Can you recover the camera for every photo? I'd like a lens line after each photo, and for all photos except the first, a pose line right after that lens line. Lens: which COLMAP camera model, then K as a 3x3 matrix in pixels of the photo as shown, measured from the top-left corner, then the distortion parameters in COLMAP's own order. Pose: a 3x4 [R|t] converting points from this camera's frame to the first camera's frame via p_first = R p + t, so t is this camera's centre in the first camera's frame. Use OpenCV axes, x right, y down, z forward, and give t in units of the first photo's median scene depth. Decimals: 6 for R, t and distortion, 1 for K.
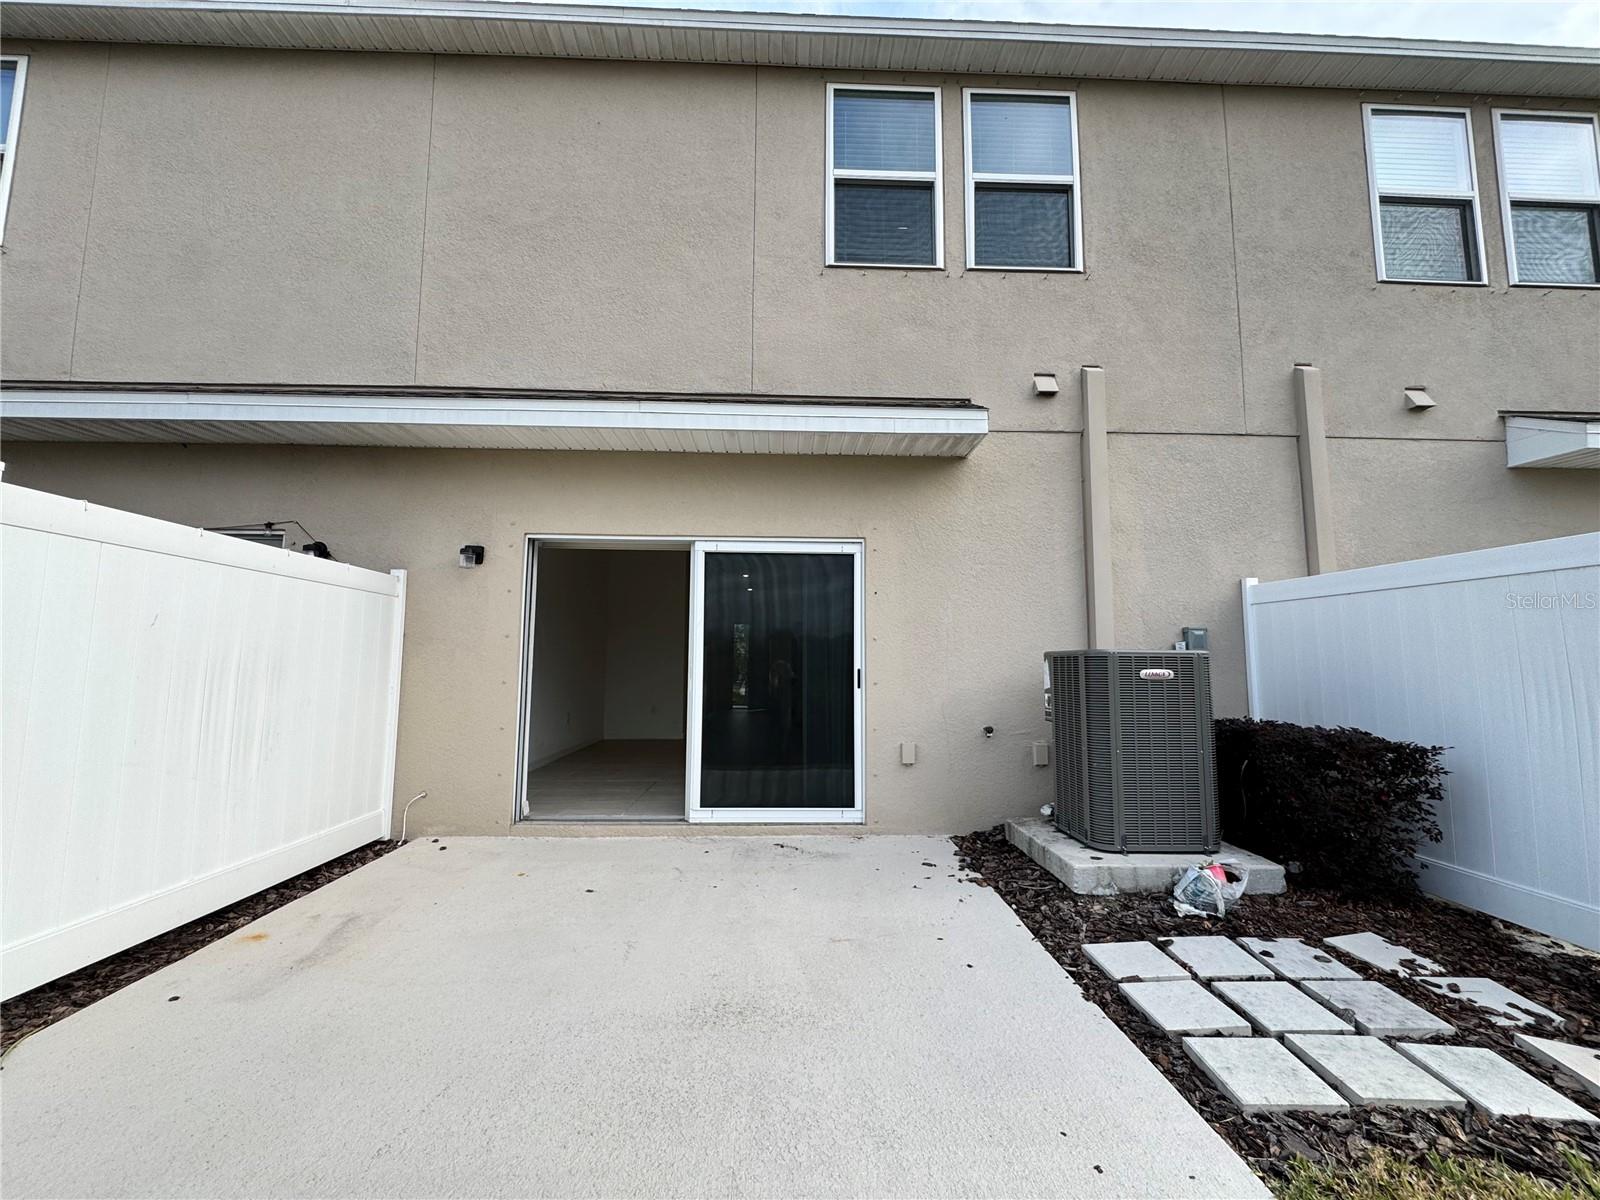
lens RADIAL K [[638.6, 0, 803.6], [0, 638.6, 604.8], [0, 0, 1]] dist [-0.003563, 0.000355]
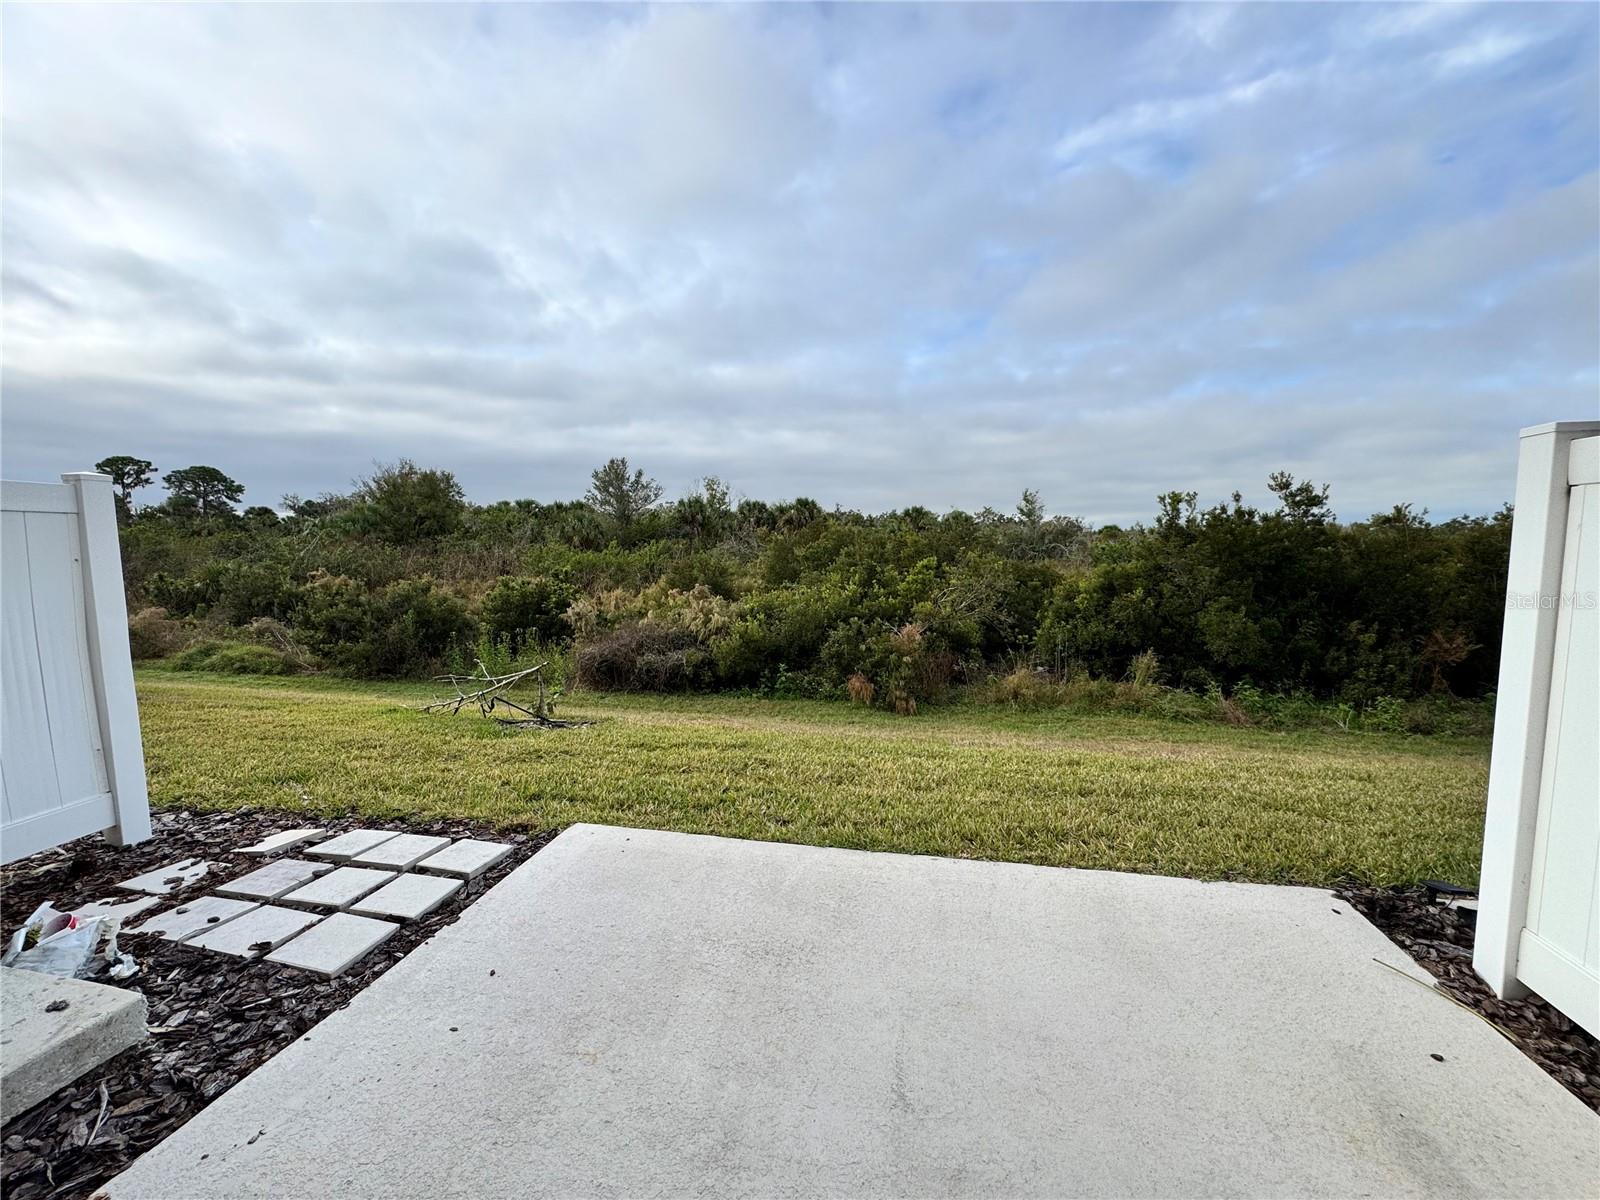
lens RADIAL K [[638.6, 0, 804.0], [0, 638.6, 598.5], [0, 0, 1]] dist [-0.003563, 0.000355]
pose [[-0.973764, -0.024371, 0.226252, -0.265972], [-0.025183, 0.999683, -0.000700, 0.041040], [-0.226163, -0.006379, -0.974069, 1.406642]]
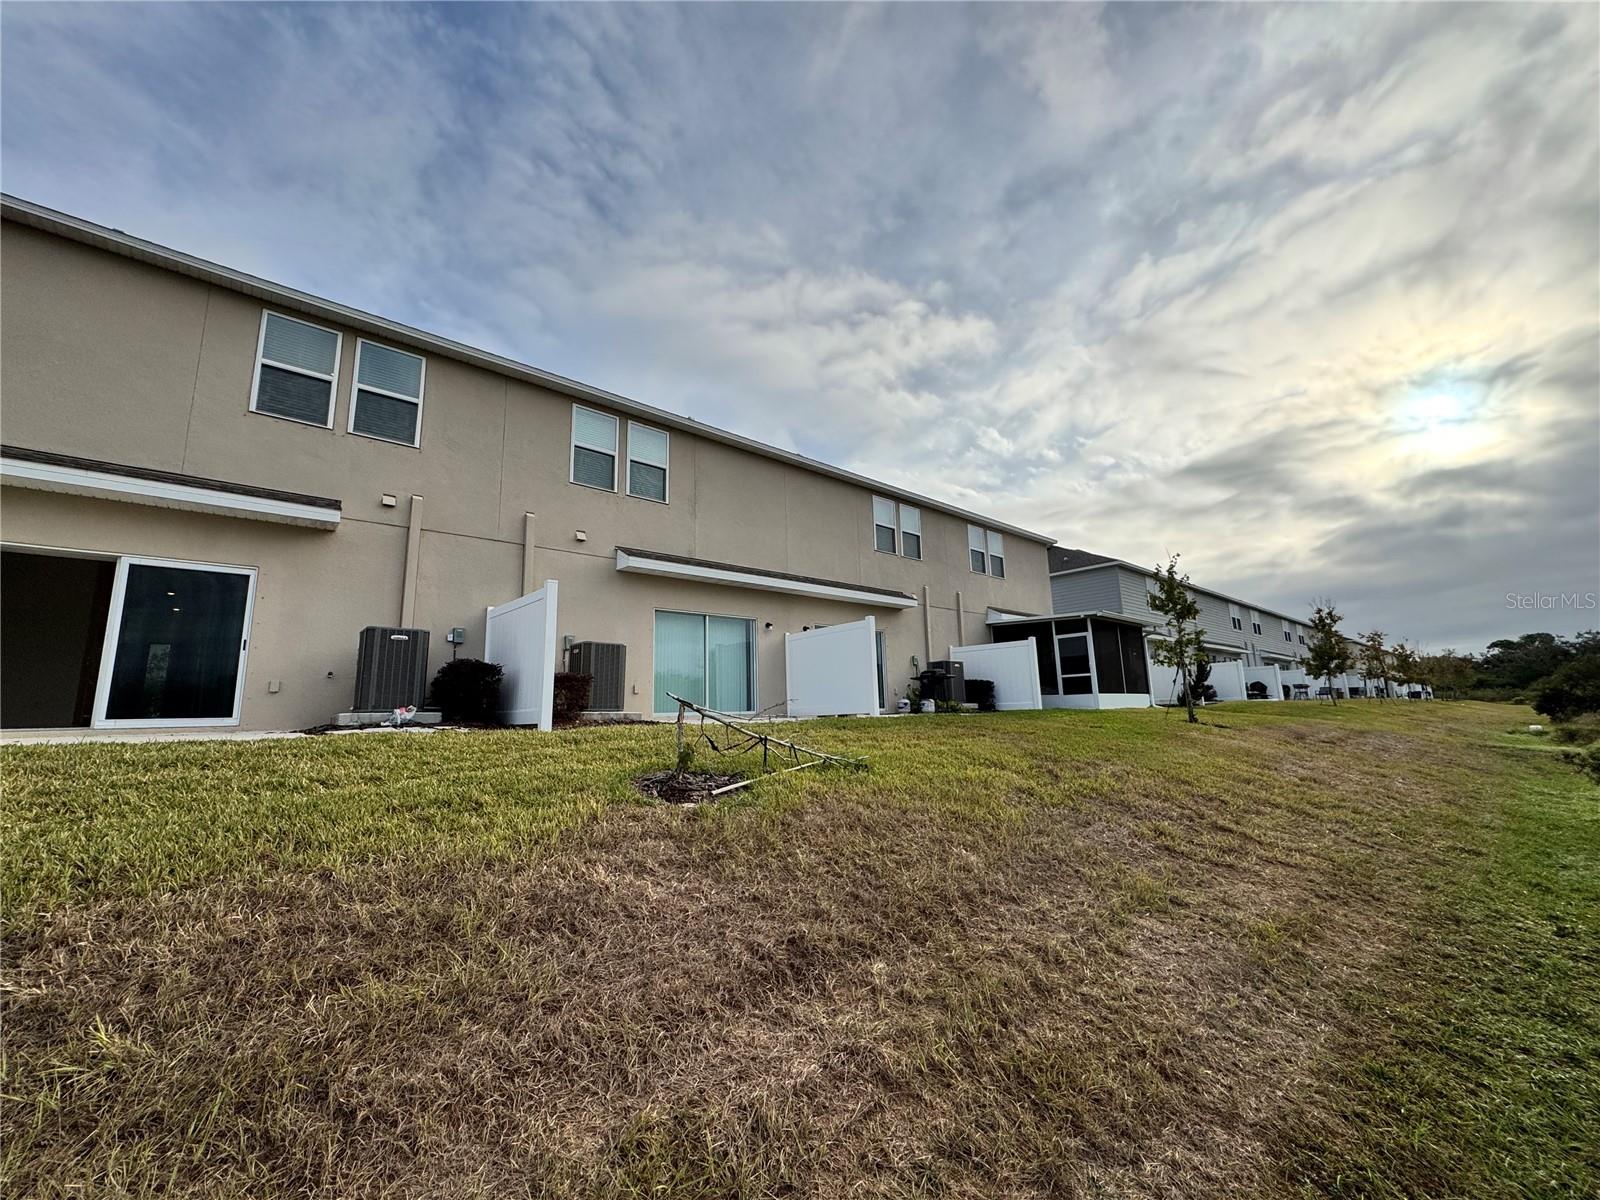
lens RADIAL K [[638.6, 0, 798.9], [0, 638.6, 604.2], [0, 0, 1]] dist [-0.003563, 0.000355]
pose [[0.776092, 0.082067, 0.625257, 0.160026], [-0.025643, 0.994783, -0.098740, 0.132824], [-0.630098, 0.060598, 0.774148, -1.298362]]
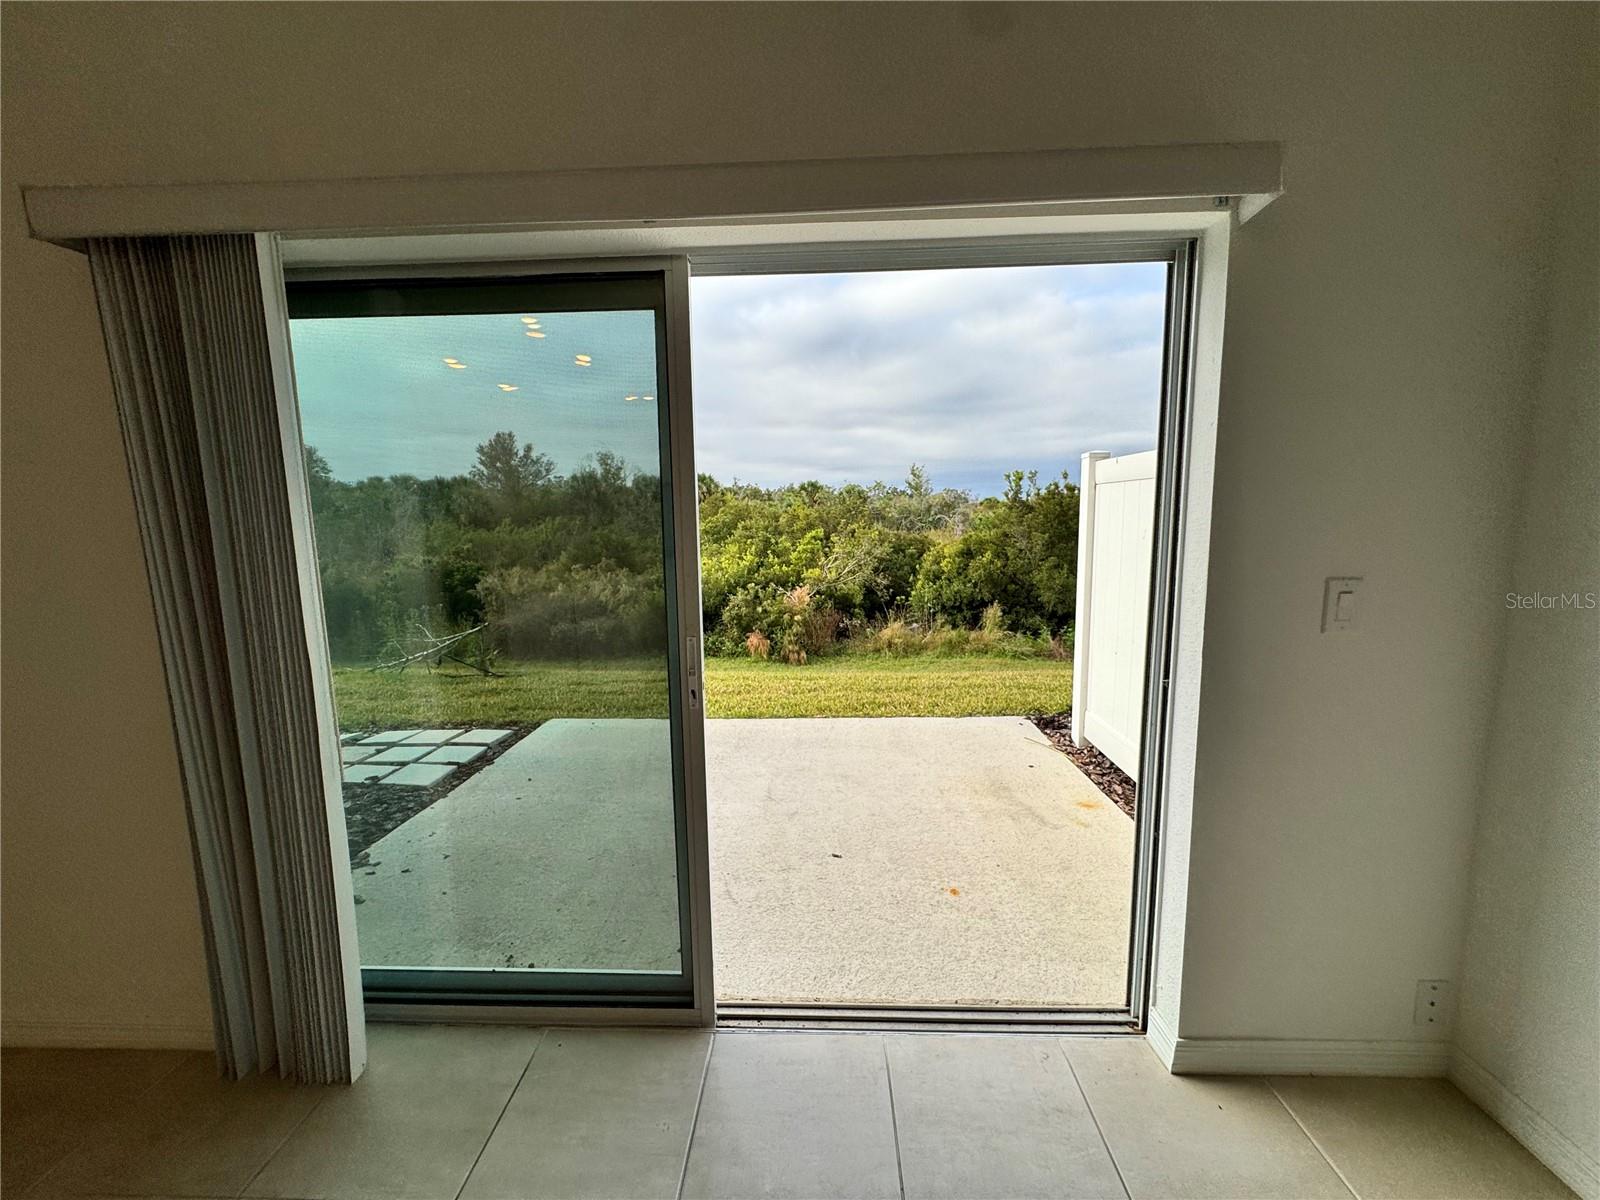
lens RADIAL K [[638.6, 0, 804.9], [0, 638.6, 608.2], [0, 0, 1]] dist [-0.003563, 0.000355]
pose [[-0.997409, -0.002114, 0.071912, -0.370674], [0.001664, 0.998623, 0.052434, 0.085897], [-0.071924, 0.052417, -0.996032, 1.908480]]
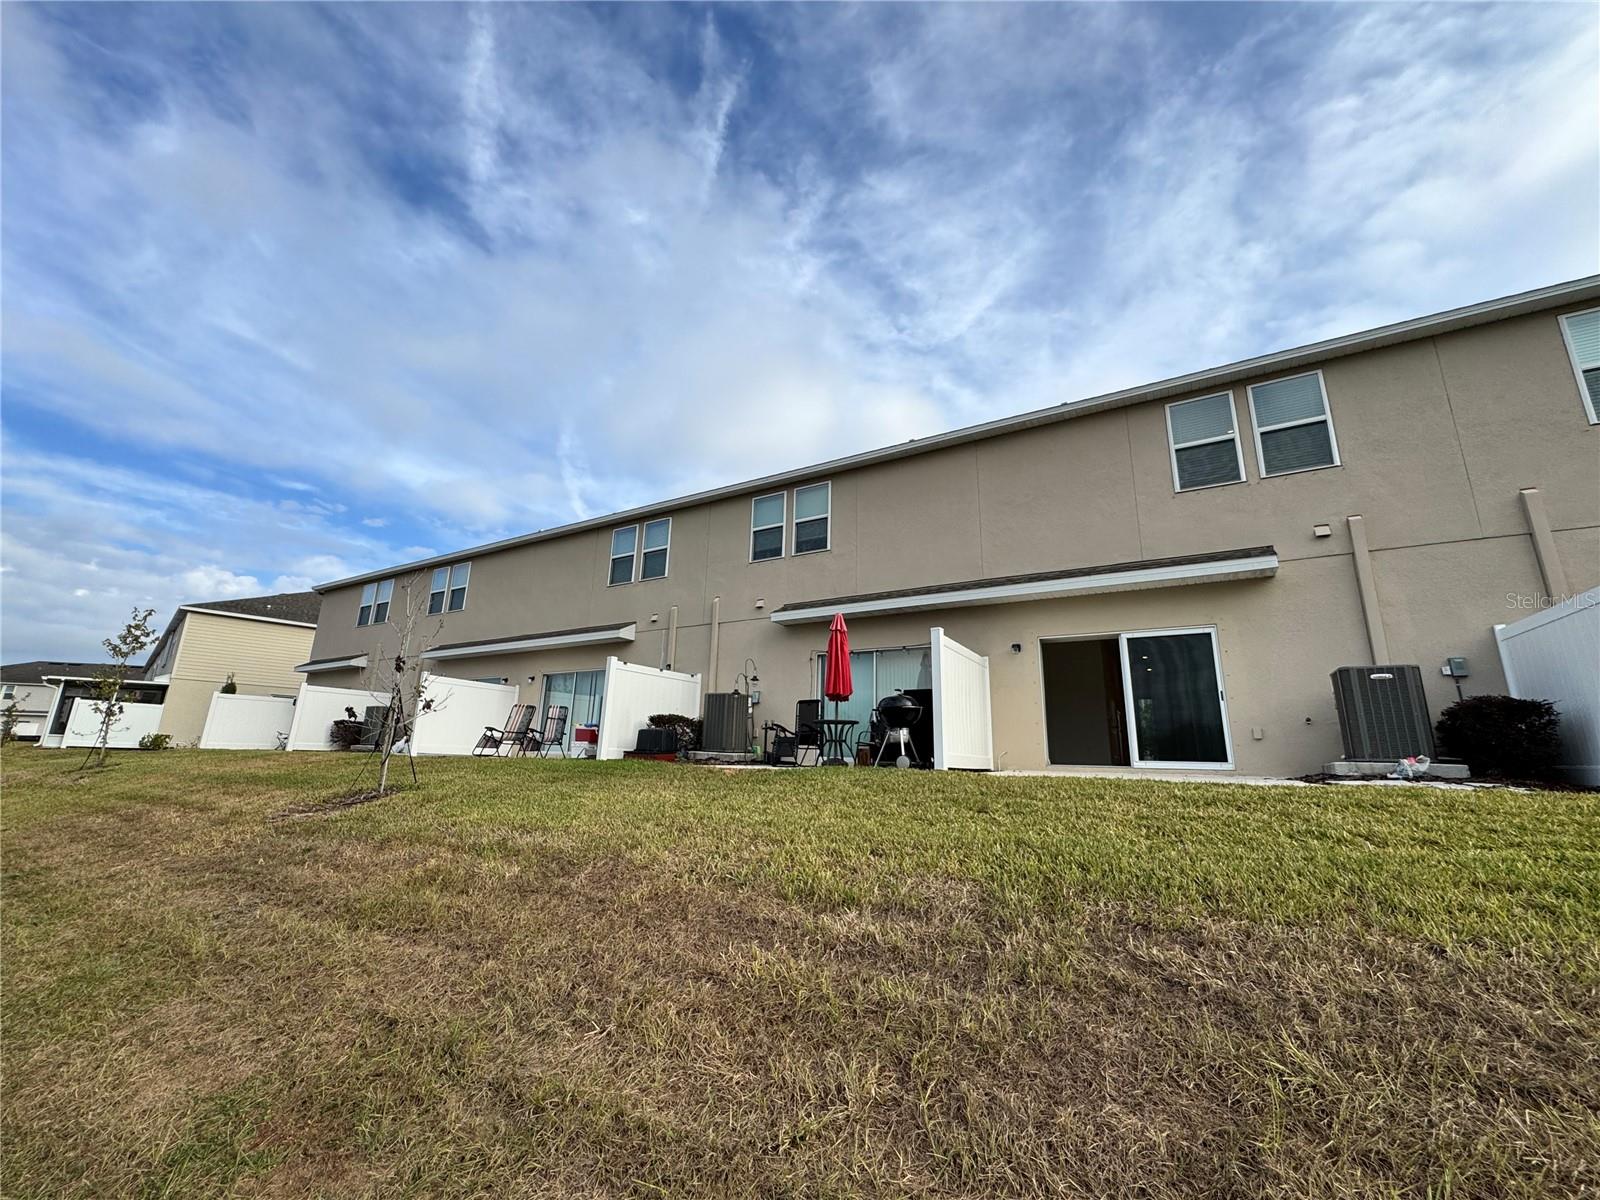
lens RADIAL K [[638.6, 0, 799.1], [0, 638.6, 600.0], [0, 0, 1]] dist [-0.003563, 0.000355]
pose [[0.836357, -0.118737, -0.535172, 0.079822], [0.027514, 0.984122, -0.175346, 0.129074], [0.547494, 0.131927, 0.826345, -1.310881]]
